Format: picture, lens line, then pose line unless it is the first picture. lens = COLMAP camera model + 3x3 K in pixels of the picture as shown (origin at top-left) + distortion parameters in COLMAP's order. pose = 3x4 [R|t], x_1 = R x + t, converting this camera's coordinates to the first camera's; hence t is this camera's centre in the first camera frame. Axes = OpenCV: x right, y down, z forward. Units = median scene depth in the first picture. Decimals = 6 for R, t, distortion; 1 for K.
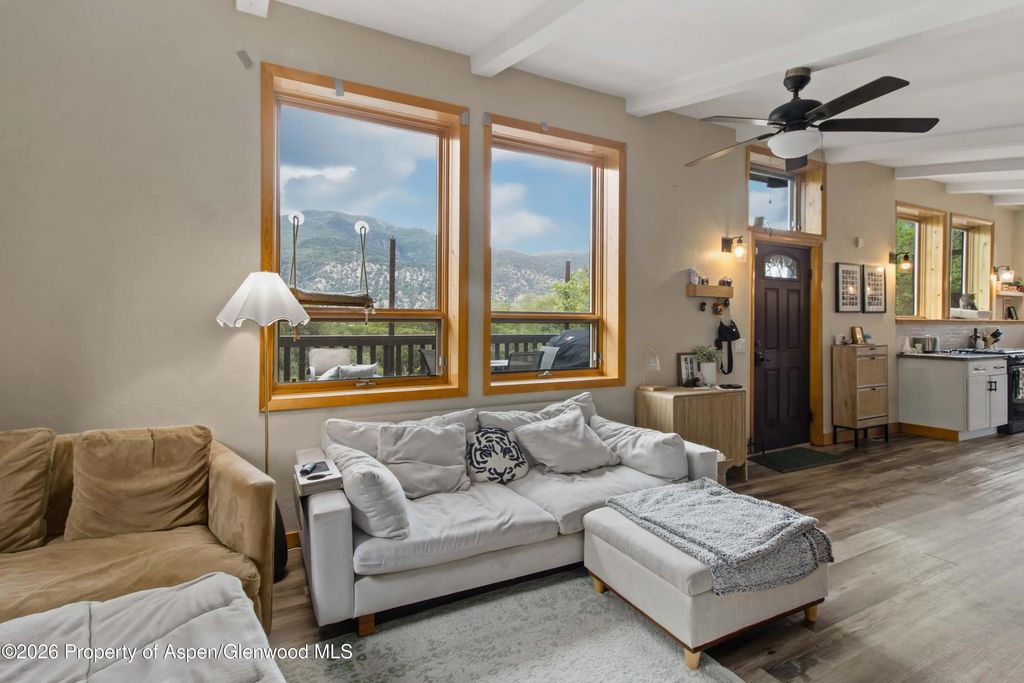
lens RADIAL K [[483.6, 0, 501.6], [0, 483.6, 319.8], [0, 0, 1]] dist [0.001164, 0.004776]
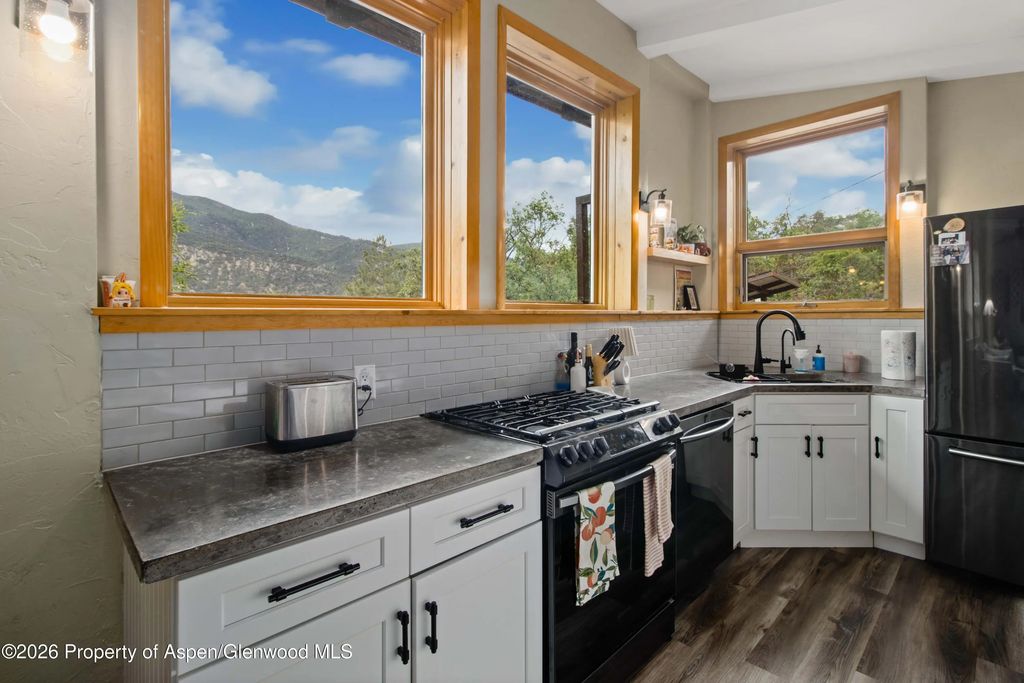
lens RADIAL K [[483.6, 0, 506.4], [0, 483.6, 313.0], [0, 0, 1]] dist [0.001164, 0.004776]
pose [[0.953620, -0.005536, 0.300963, 0.938368], [0.005257, 0.999985, 0.001735, 0.000868], [-0.300968, -0.000072, 0.953634, 0.755923]]
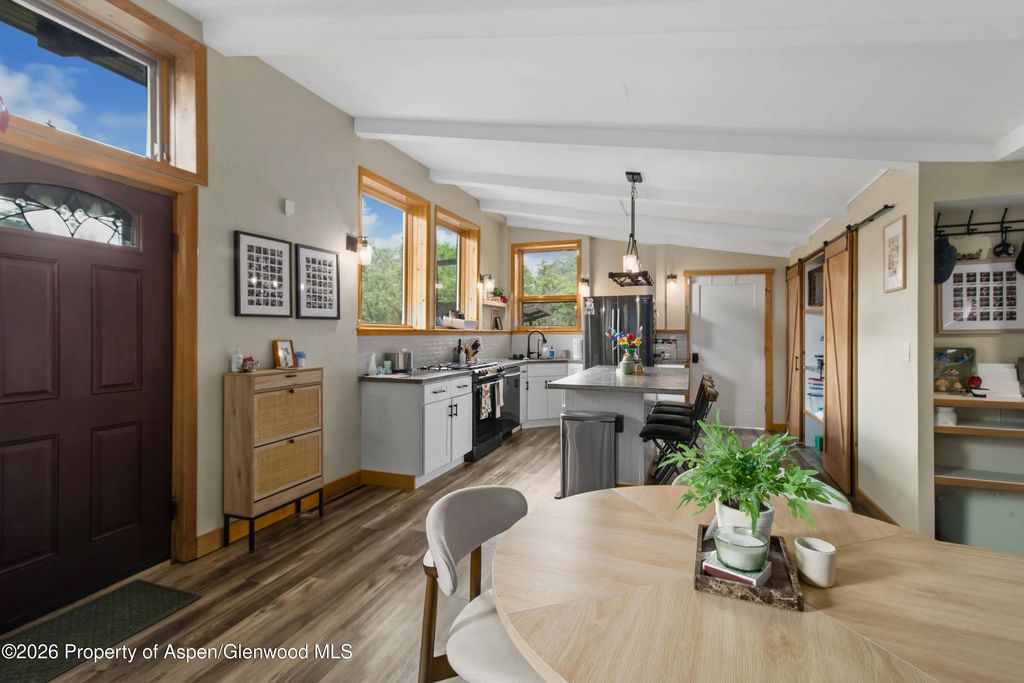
lens RADIAL K [[483.6, 0, 511.4], [0, 483.6, 335.4], [0, 0, 1]] dist [0.001164, 0.004776]
pose [[0.727123, -0.004968, 0.686489, 0.496362], [-0.003568, 0.999933, 0.011015, 0.000152], [-0.686497, -0.010458, 0.727057, 0.326058]]
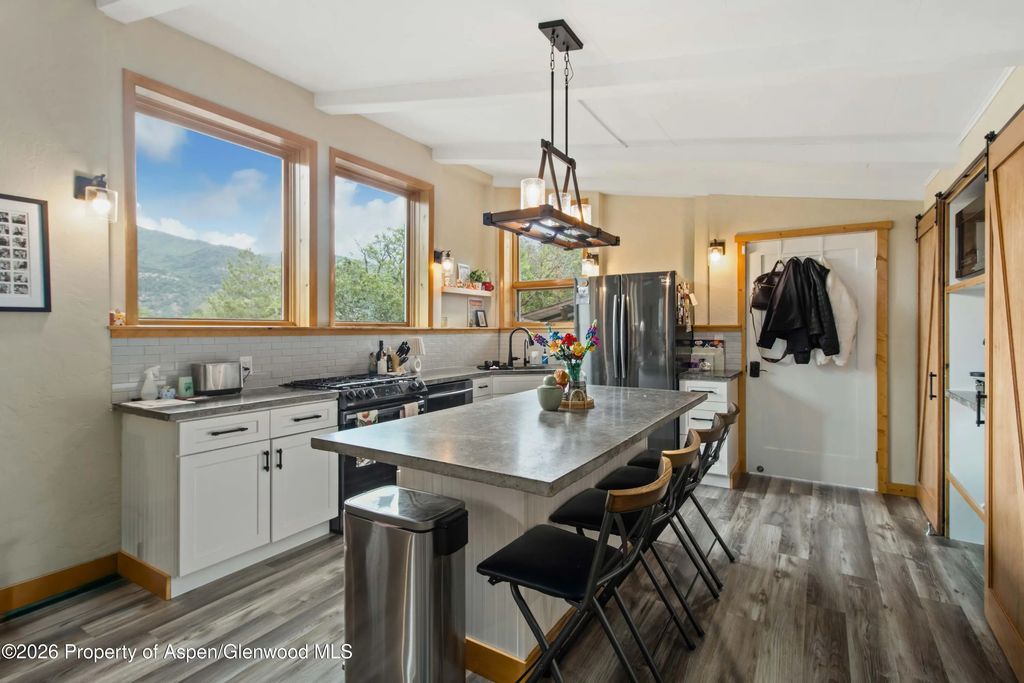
lens RADIAL K [[483.6, 0, 511.0], [0, 483.6, 334.1], [0, 0, 1]] dist [0.001164, 0.004776]
pose [[0.852604, -0.008954, 0.522481, 0.914253], [0.001581, 0.999893, 0.014555, -0.000396], [-0.522556, -0.011584, 0.852527, 0.428193]]
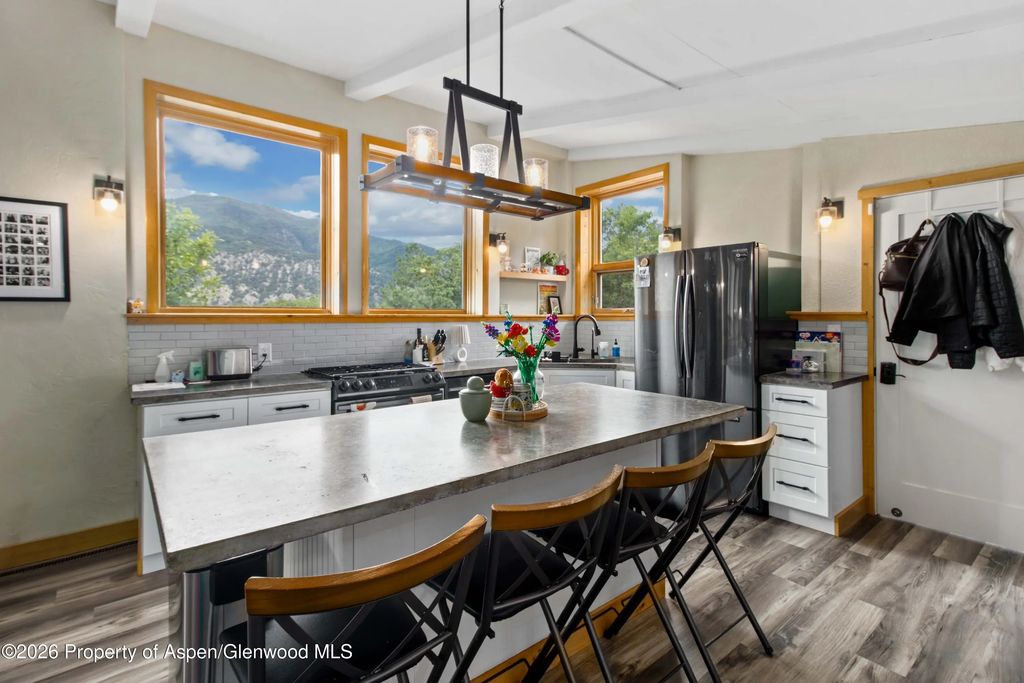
lens RADIAL K [[483.6, 0, 516.5], [0, 483.6, 318.2], [0, 0, 1]] dist [0.001164, 0.004776]
pose [[0.974218, -0.003435, 0.225583, 1.109825], [0.001629, 0.999965, 0.008193, -0.000991], [-0.225604, -0.007614, 0.974189, 0.436080]]
